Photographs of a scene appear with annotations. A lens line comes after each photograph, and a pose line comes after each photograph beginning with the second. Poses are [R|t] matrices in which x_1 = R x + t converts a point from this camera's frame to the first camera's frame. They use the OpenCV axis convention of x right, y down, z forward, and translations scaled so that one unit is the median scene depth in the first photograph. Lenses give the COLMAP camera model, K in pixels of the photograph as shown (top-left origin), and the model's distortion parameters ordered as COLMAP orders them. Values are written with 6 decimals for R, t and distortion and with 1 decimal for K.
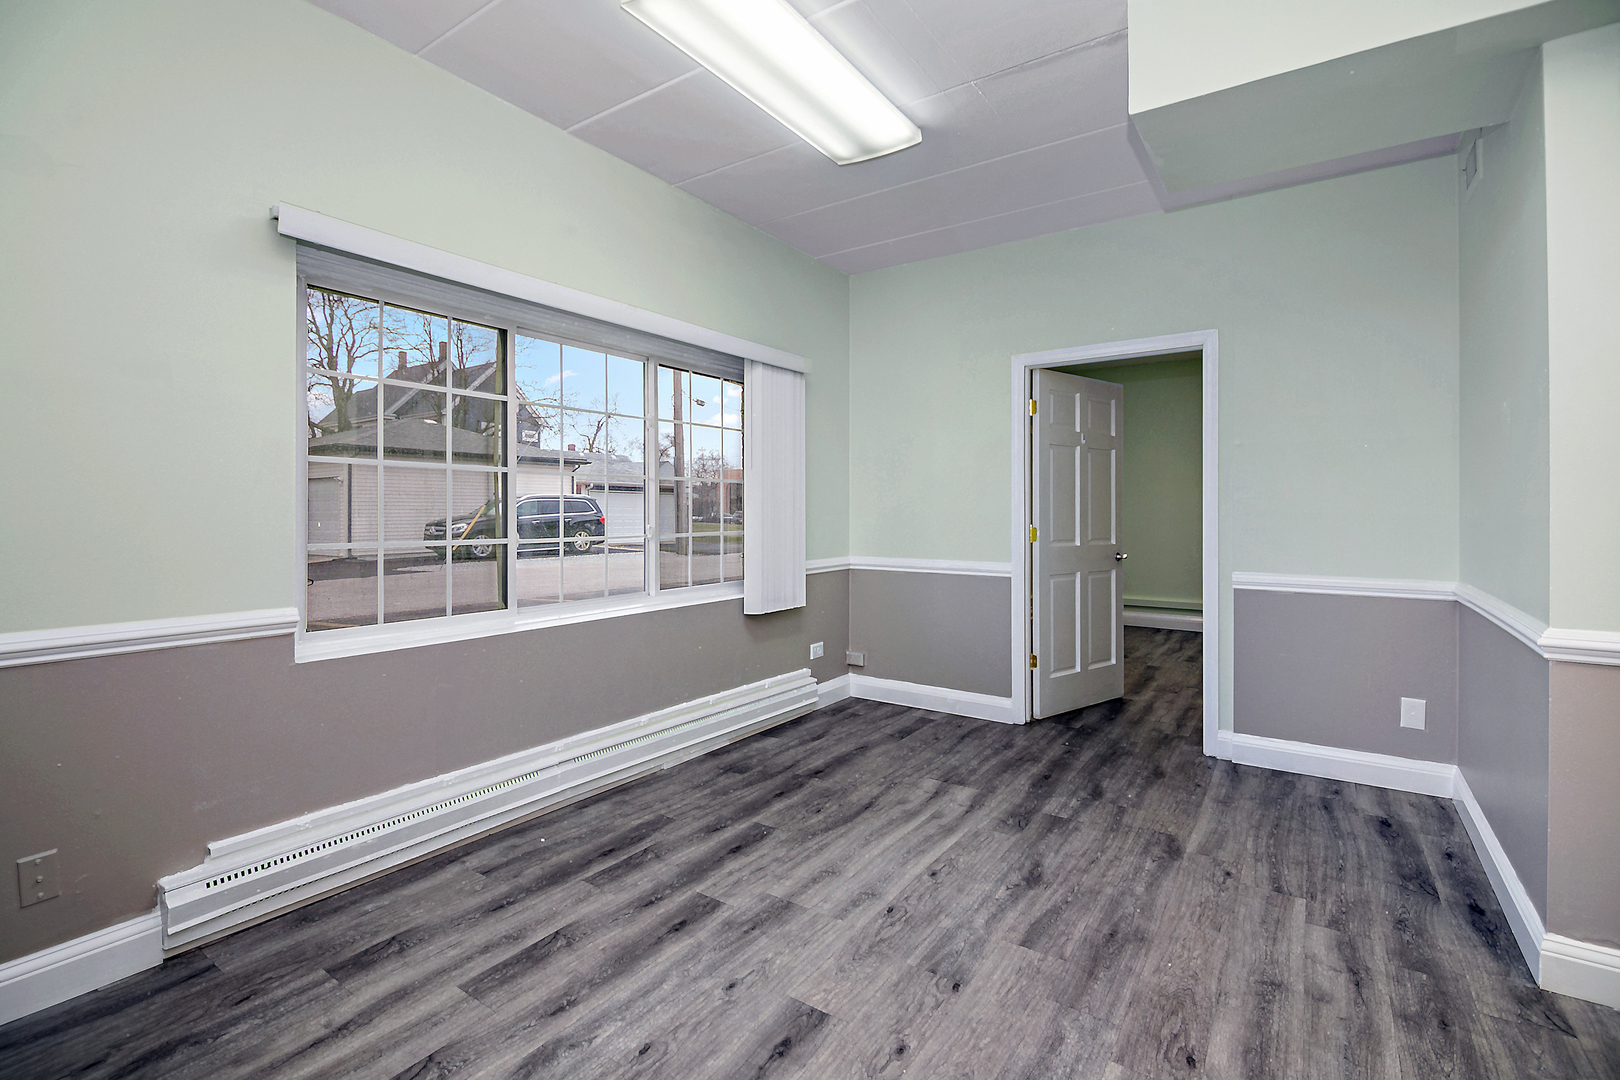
lens RADIAL K [[730.0, 0, 812.5], [0, 730.0, 528.4], [0, 0, 1]] dist [-0.000041, -0.006531]
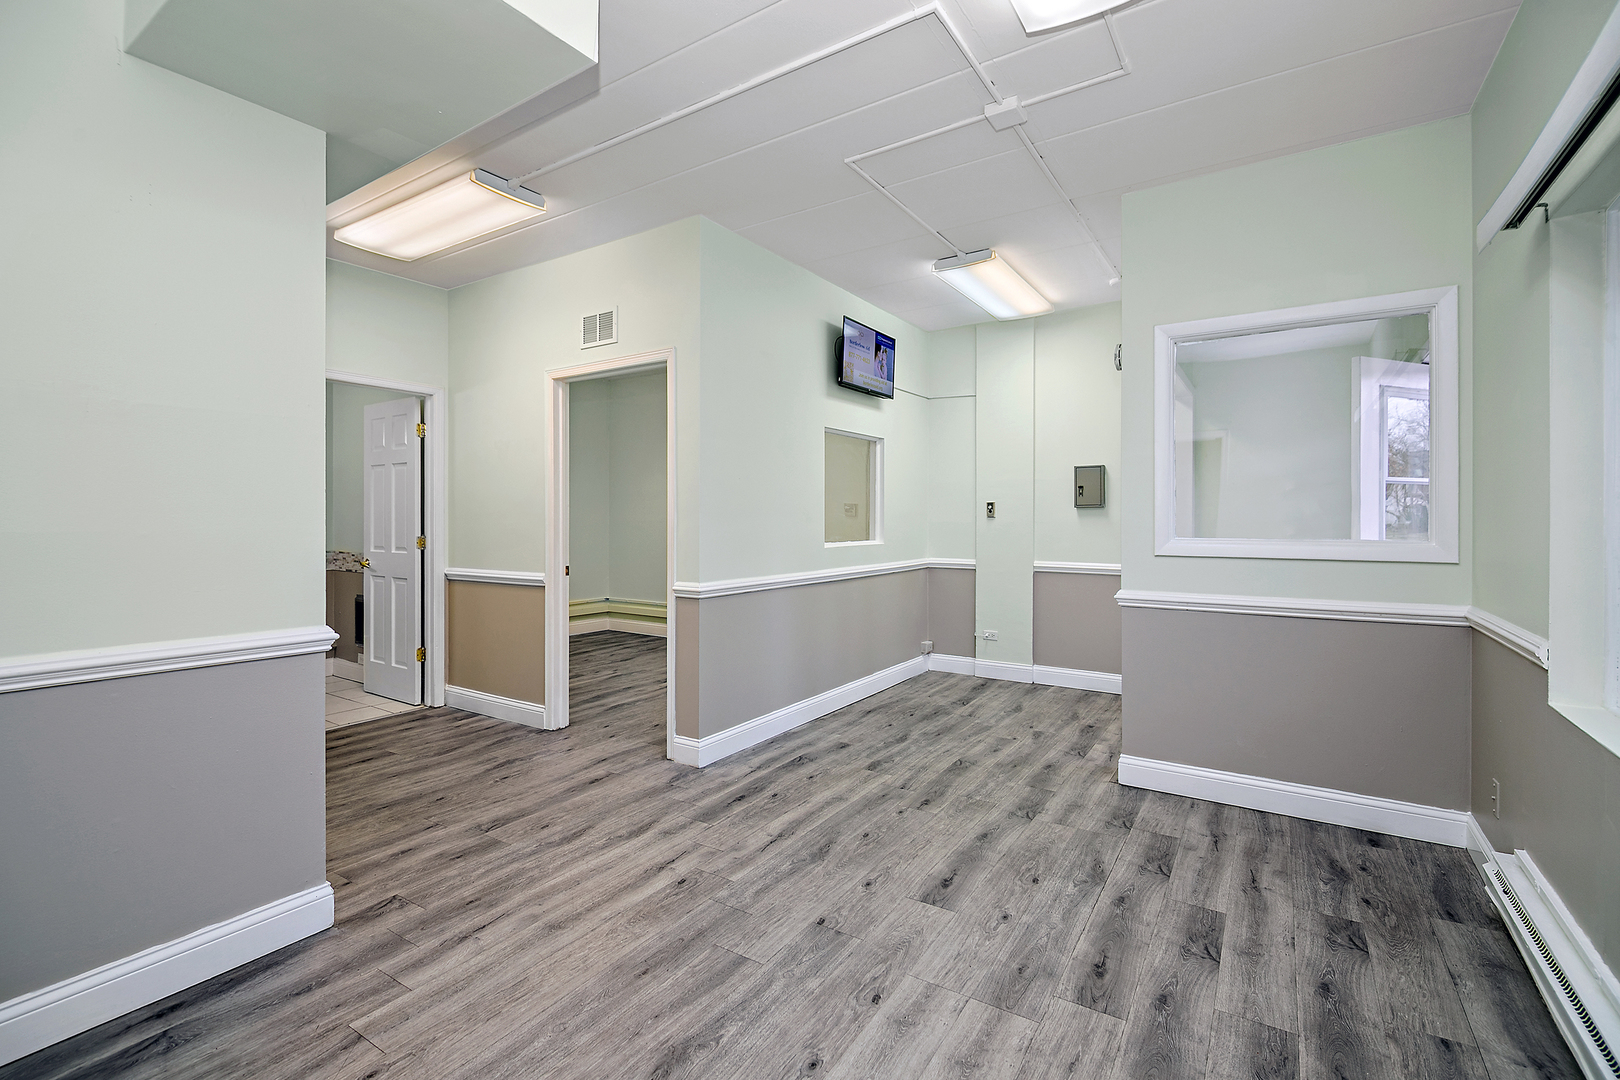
lens RADIAL K [[724.9, 0, 813.6], [0, 724.9, 527.9], [0, 0, 1]] dist [0.010195, -0.010971]
pose [[-0.999663, -0.001908, -0.025876, 0.176199], [-0.002876, 0.999296, 0.037411, -0.050592], [0.025786, 0.037473, -0.998965, 1.587380]]
